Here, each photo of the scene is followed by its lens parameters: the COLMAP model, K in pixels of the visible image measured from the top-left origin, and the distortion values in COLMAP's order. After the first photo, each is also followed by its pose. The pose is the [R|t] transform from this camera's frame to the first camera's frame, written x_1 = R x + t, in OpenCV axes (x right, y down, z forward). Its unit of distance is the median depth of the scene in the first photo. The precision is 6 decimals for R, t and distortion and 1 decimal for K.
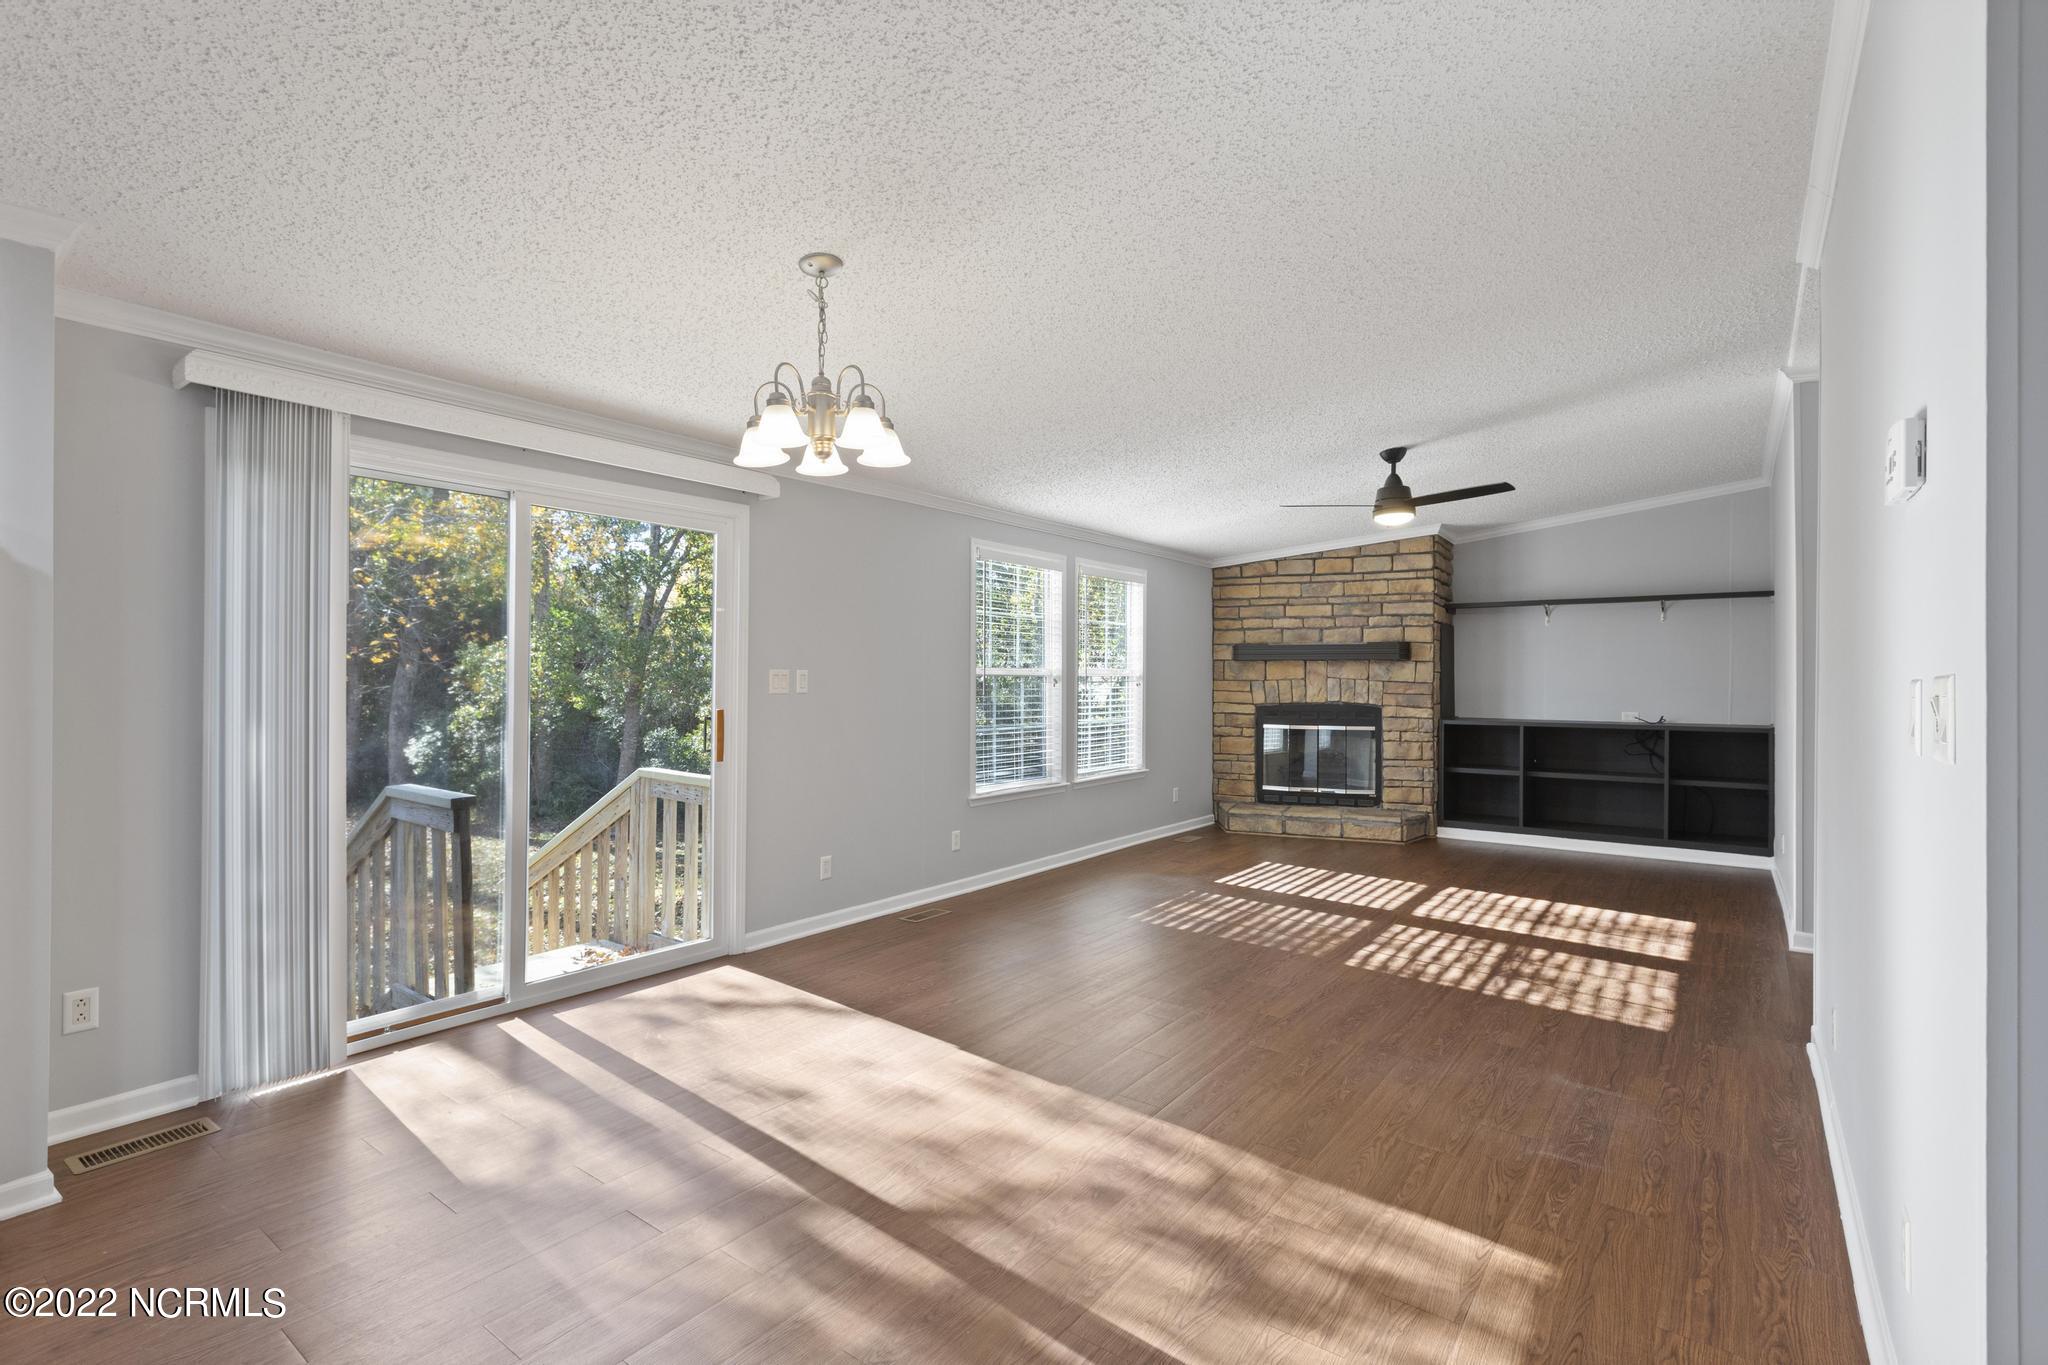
lens RADIAL K [[944.0, 0, 1029.1], [0, 944.0, 674.8], [0, 0, 1]] dist [0.002475, -0.000466]
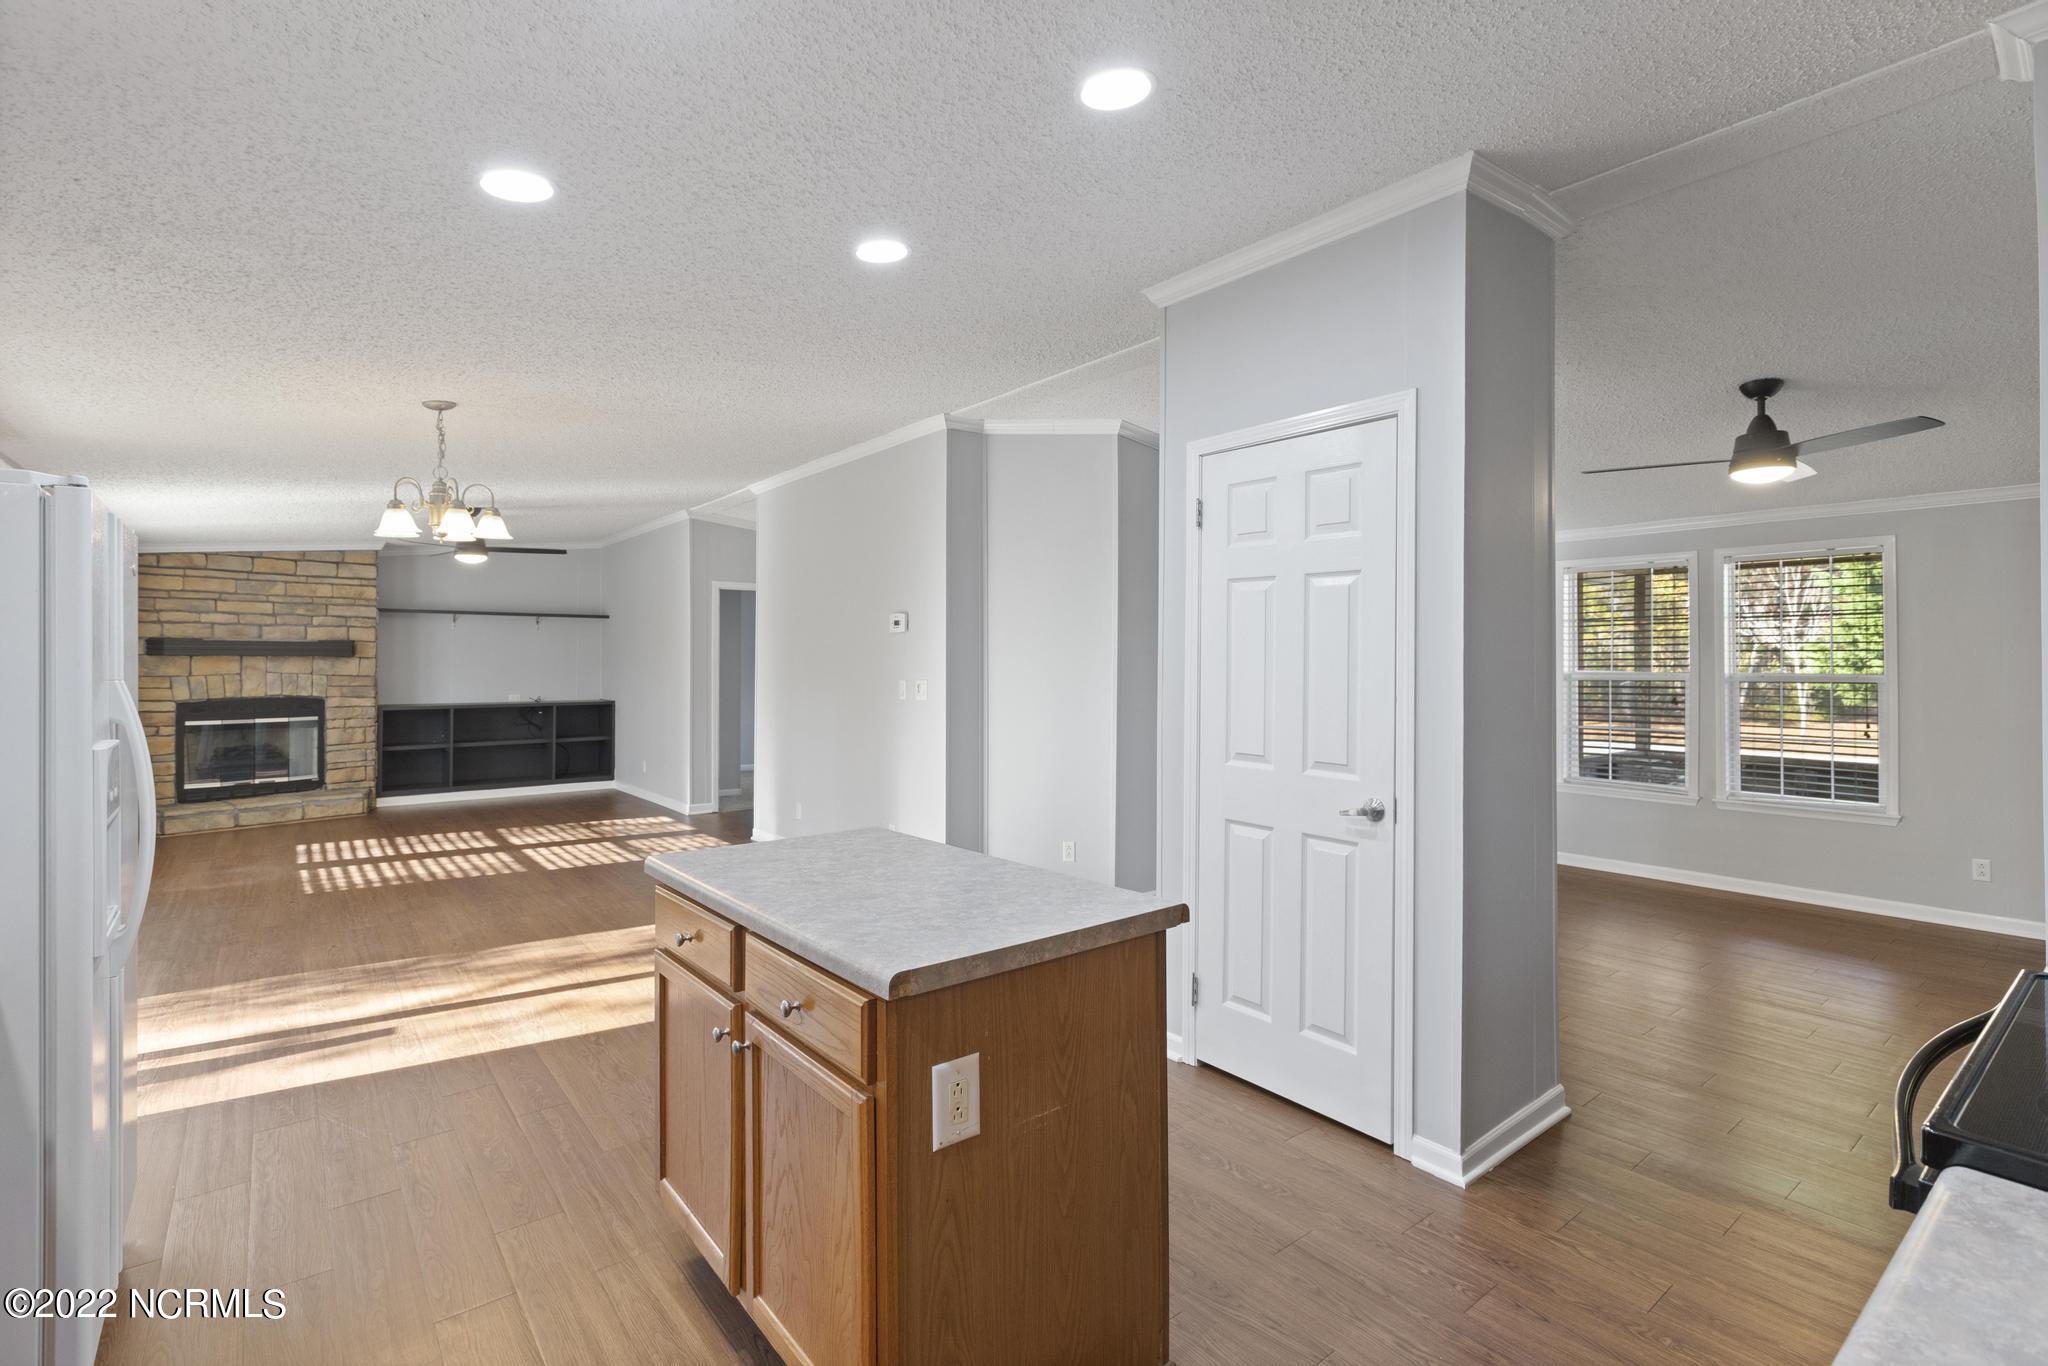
lens RADIAL K [[944.0, 0, 1037.2], [0, 944.0, 651.2], [0, 0, 1]] dist [0.002475, -0.000466]
pose [[0.256001, 0.008440, 0.966640, -0.494111], [-0.001977, 0.999964, -0.008208, -0.014051], [-0.966674, 0.000190, 0.256009, -0.095740]]
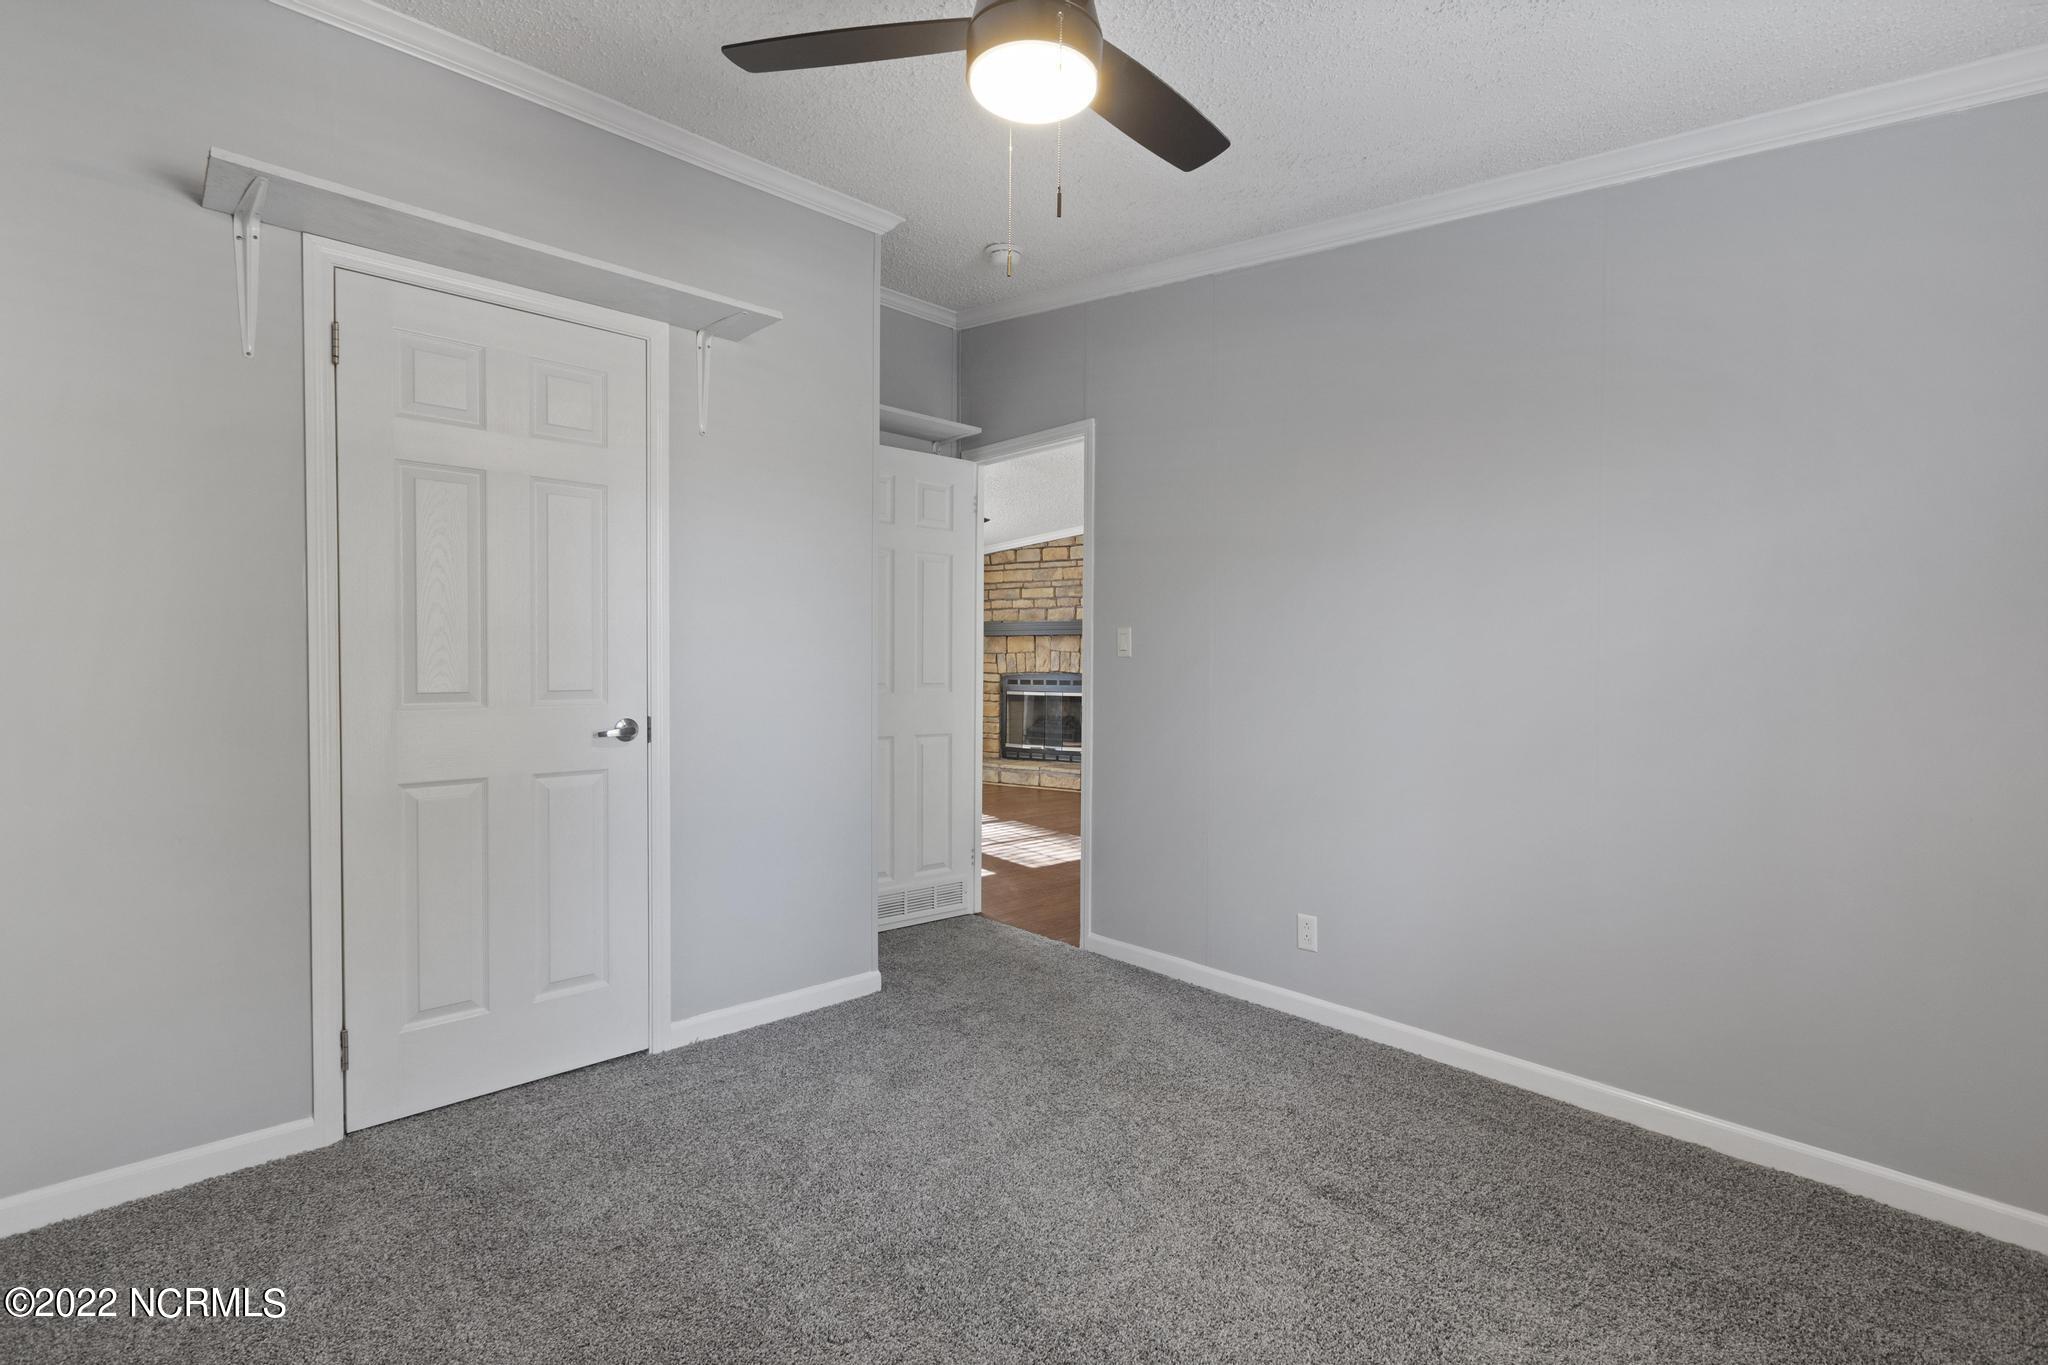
lens RADIAL K [[944.0, 0, 1020.7], [0, 944.0, 676.1], [0, 0, 1]] dist [0.002475, -0.000466]
pose [[0.983354, 0.003925, -0.181655, 0.506349], [-0.000288, 0.999799, 0.020046, 0.011389], [0.181698, -0.019660, 0.983158, -0.150735]]
